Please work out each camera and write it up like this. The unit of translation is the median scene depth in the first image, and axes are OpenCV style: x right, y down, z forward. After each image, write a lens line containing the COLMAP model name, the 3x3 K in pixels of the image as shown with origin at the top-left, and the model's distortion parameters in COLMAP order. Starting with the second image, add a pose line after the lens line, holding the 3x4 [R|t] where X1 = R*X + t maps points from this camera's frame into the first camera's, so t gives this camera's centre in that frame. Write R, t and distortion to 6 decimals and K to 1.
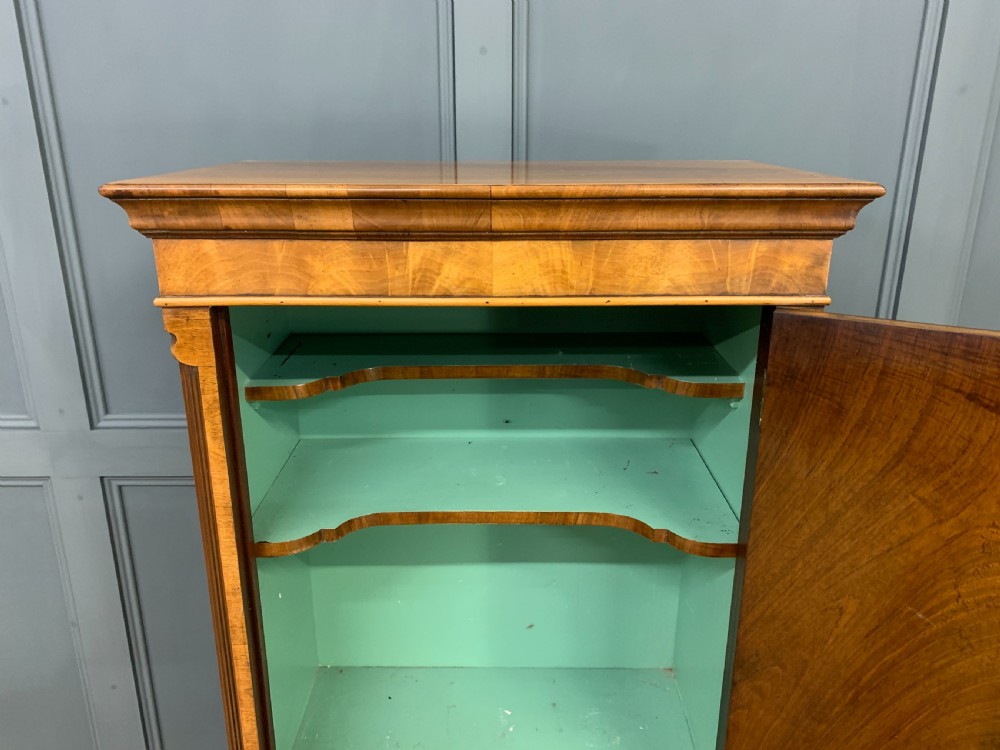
lens RADIAL K [[767.5, 0, 491.3], [0, 767.5, 363.2], [0, 0, 1]] dist [0.074389, -0.062314]
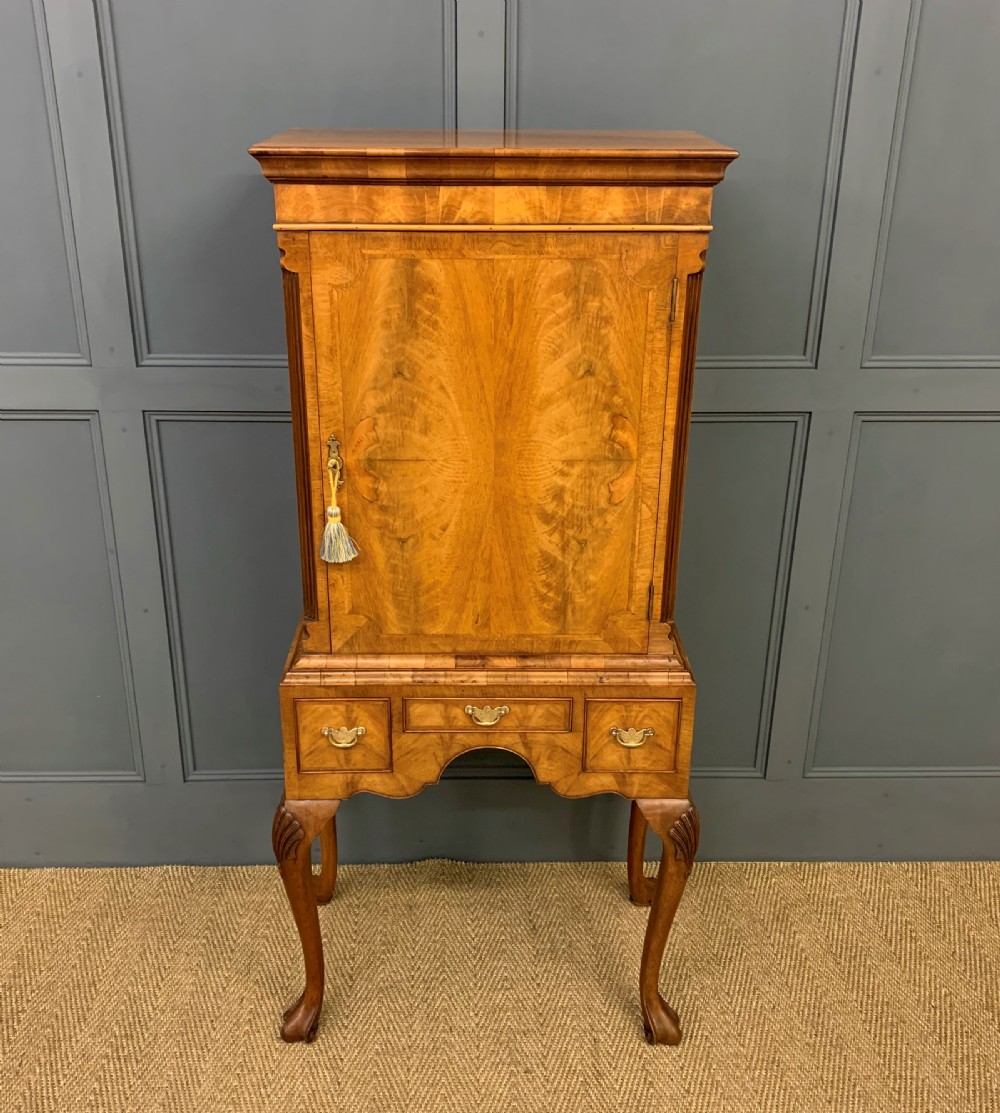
lens RADIAL K [[1205.7, 0, 481.4], [0, 1205.7, 573.8], [0, 0, 1]] dist [0.074368, 0.000000]
pose [[0.999764, 0.000144, 0.021726, -0.076571], [-0.002510, 0.994051, 0.108884, 0.342373], [-0.021581, -0.108913, 0.993817, -1.479698]]
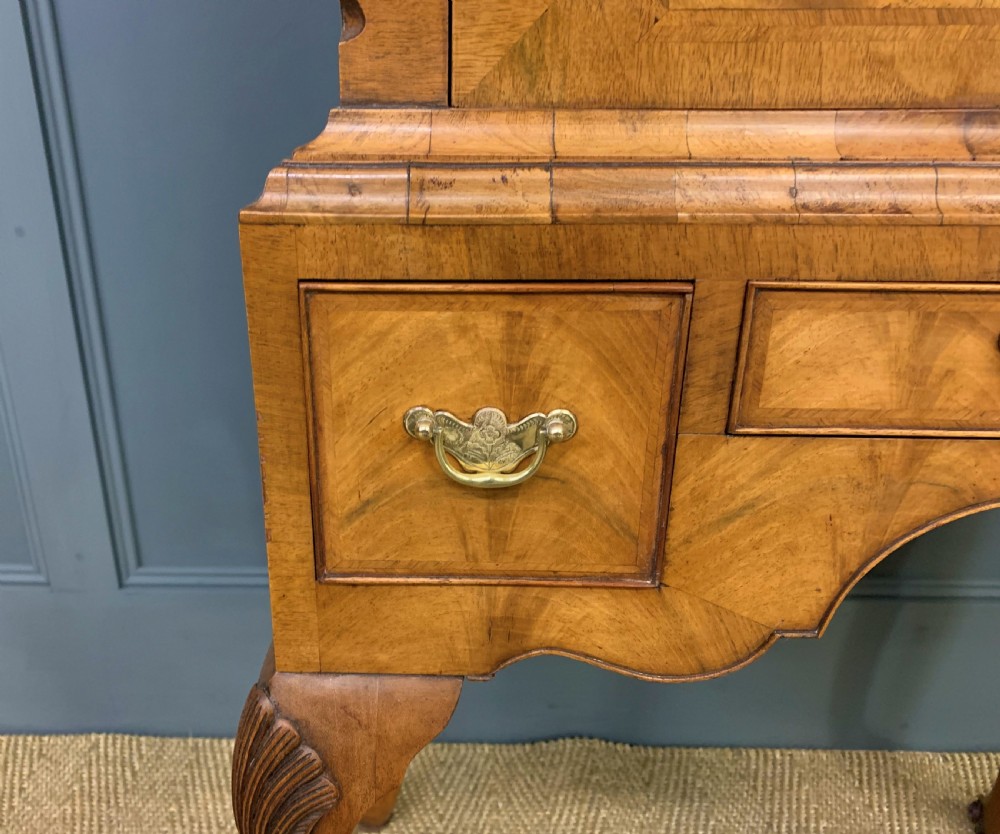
lens RADIAL K [[878.8, 0, 430.6], [0, 878.8, 416.5], [0, 0, 1]] dist [0.016042, -0.008341]
pose [[0.999562, 0.012324, -0.026893, -0.360757], [-0.009709, 0.995402, 0.095295, 0.964273], [0.027944, -0.094993, 0.995086, 0.777139]]
